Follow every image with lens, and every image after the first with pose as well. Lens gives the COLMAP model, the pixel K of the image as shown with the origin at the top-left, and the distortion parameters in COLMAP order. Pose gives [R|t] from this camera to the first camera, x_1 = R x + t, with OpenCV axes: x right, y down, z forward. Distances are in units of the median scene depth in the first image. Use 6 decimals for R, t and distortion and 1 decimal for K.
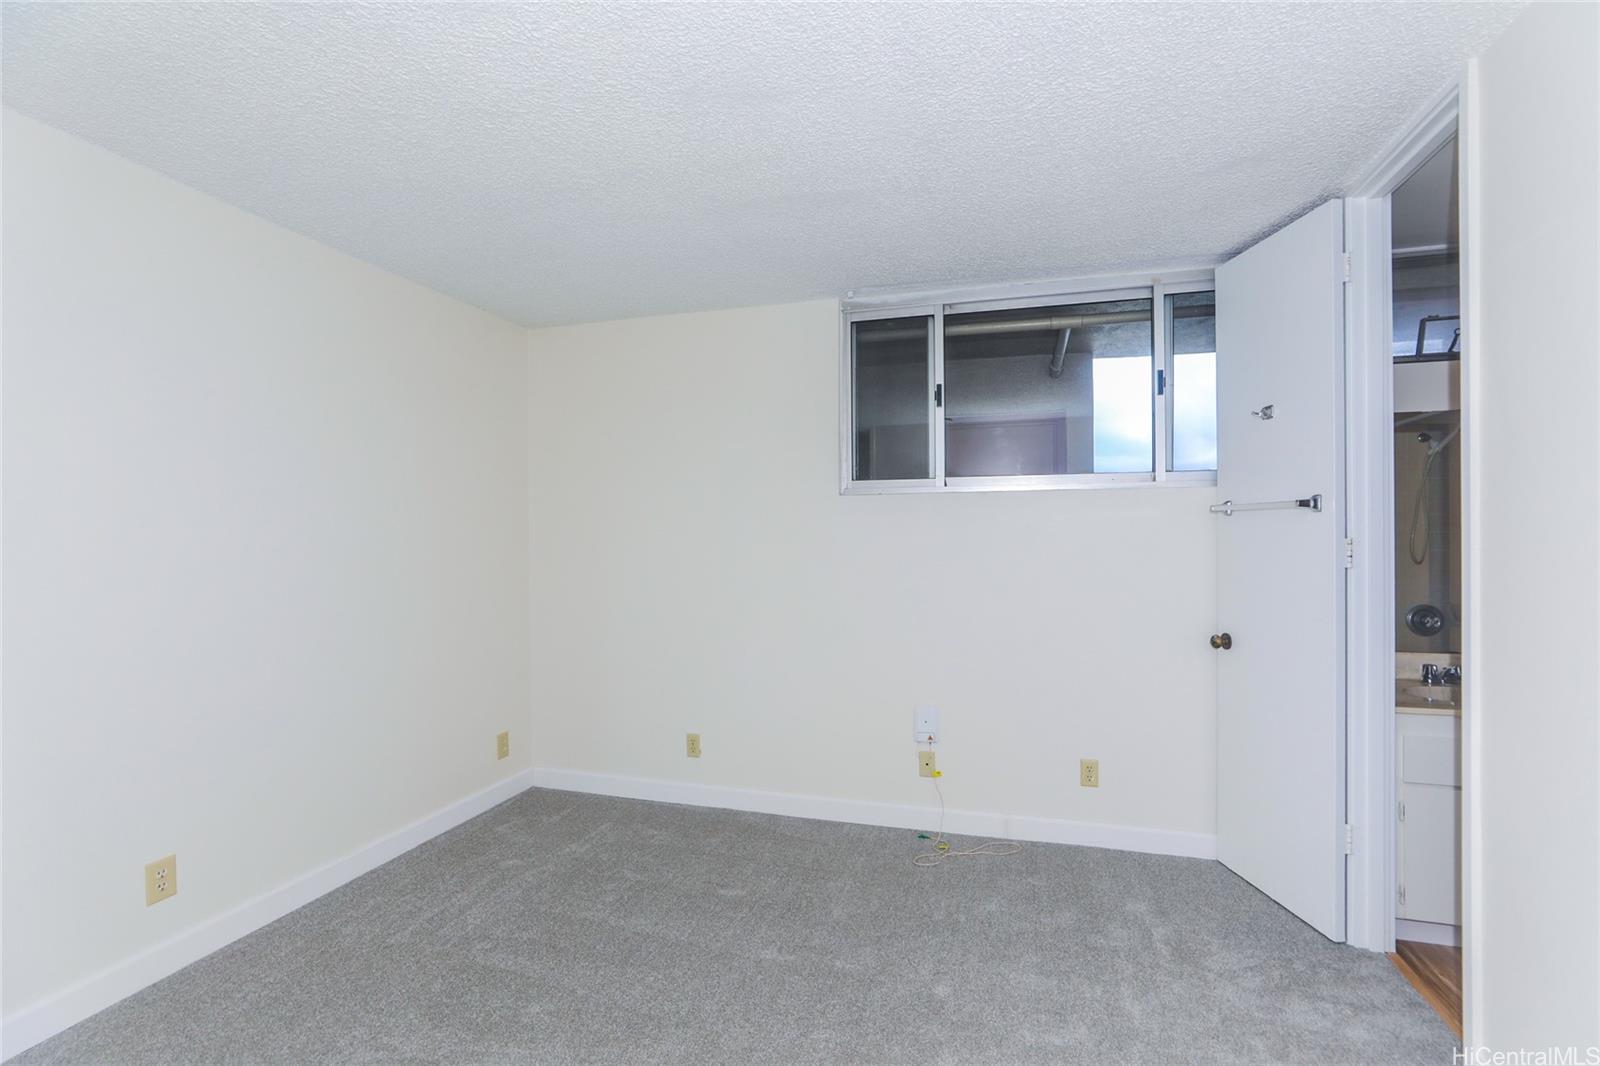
lens RADIAL K [[747.4, 0, 805.7], [0, 747.4, 535.9], [0, 0, 1]] dist [-0.017933, 0.007351]
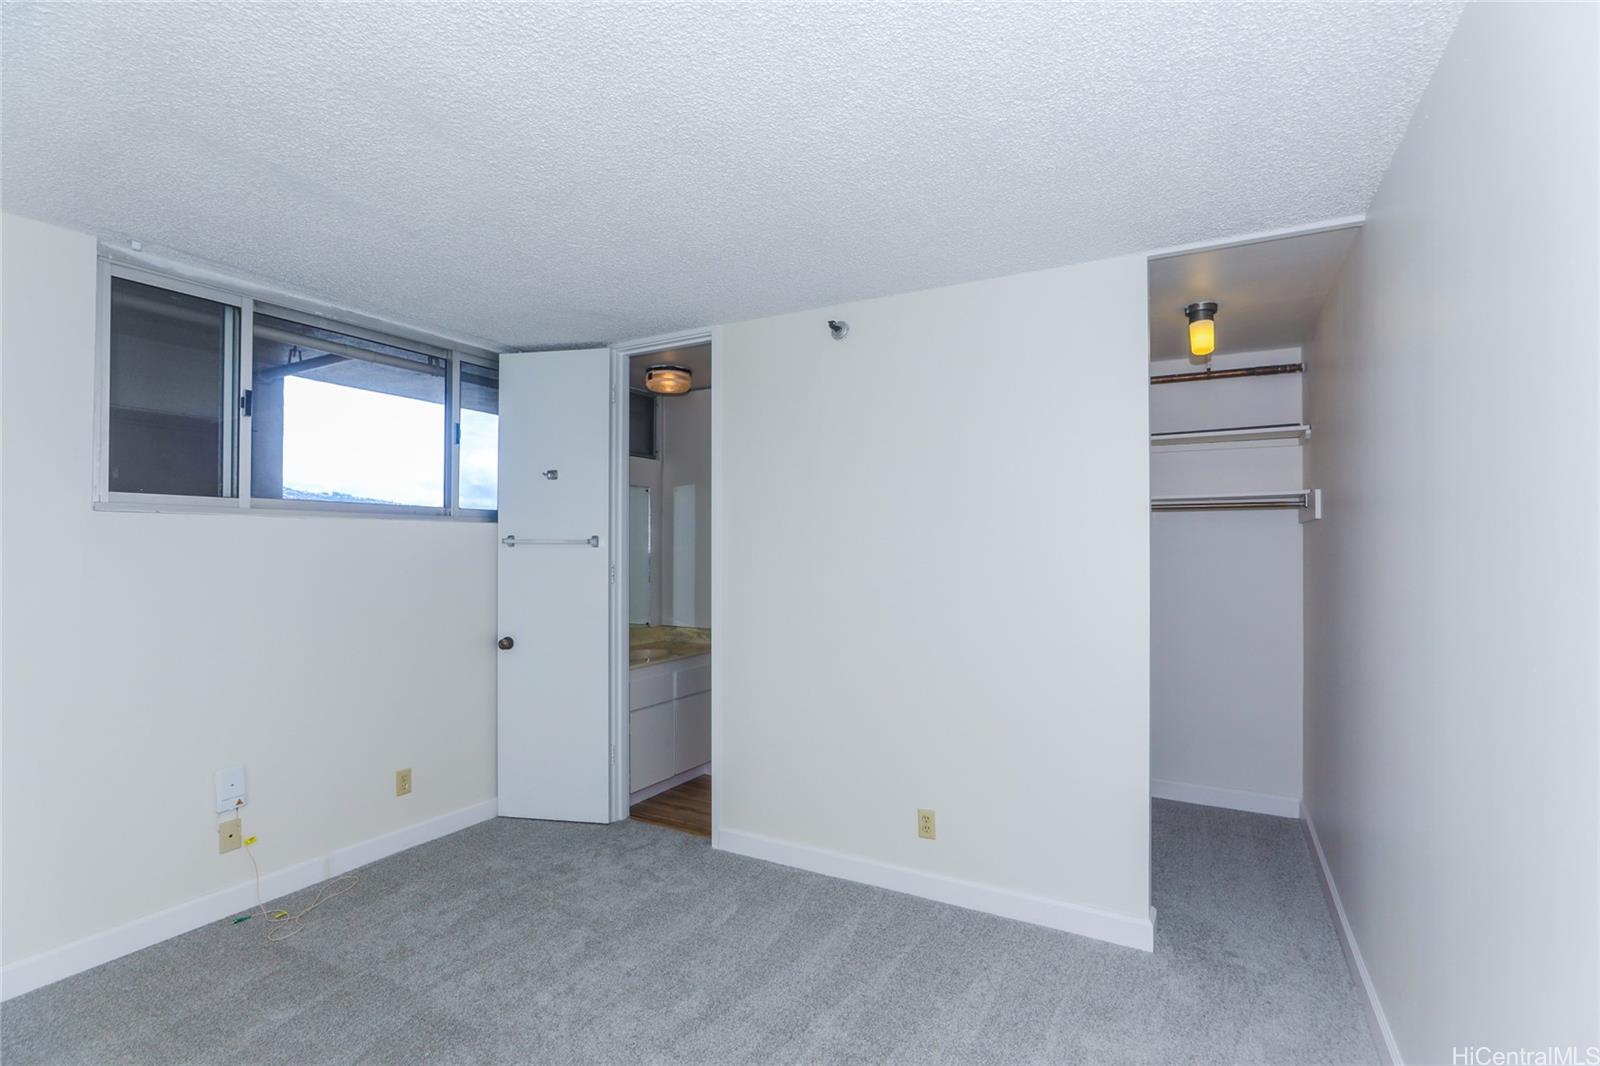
lens RADIAL K [[747.4, 0, 809.5], [0, 747.4, 535.9], [0, 0, 1]] dist [-0.017933, 0.007351]
pose [[0.209075, 0.021994, 0.977652, -0.560776], [0.001197, 0.999741, -0.022747, -0.013886], [-0.977899, 0.005926, 0.208995, 0.195240]]
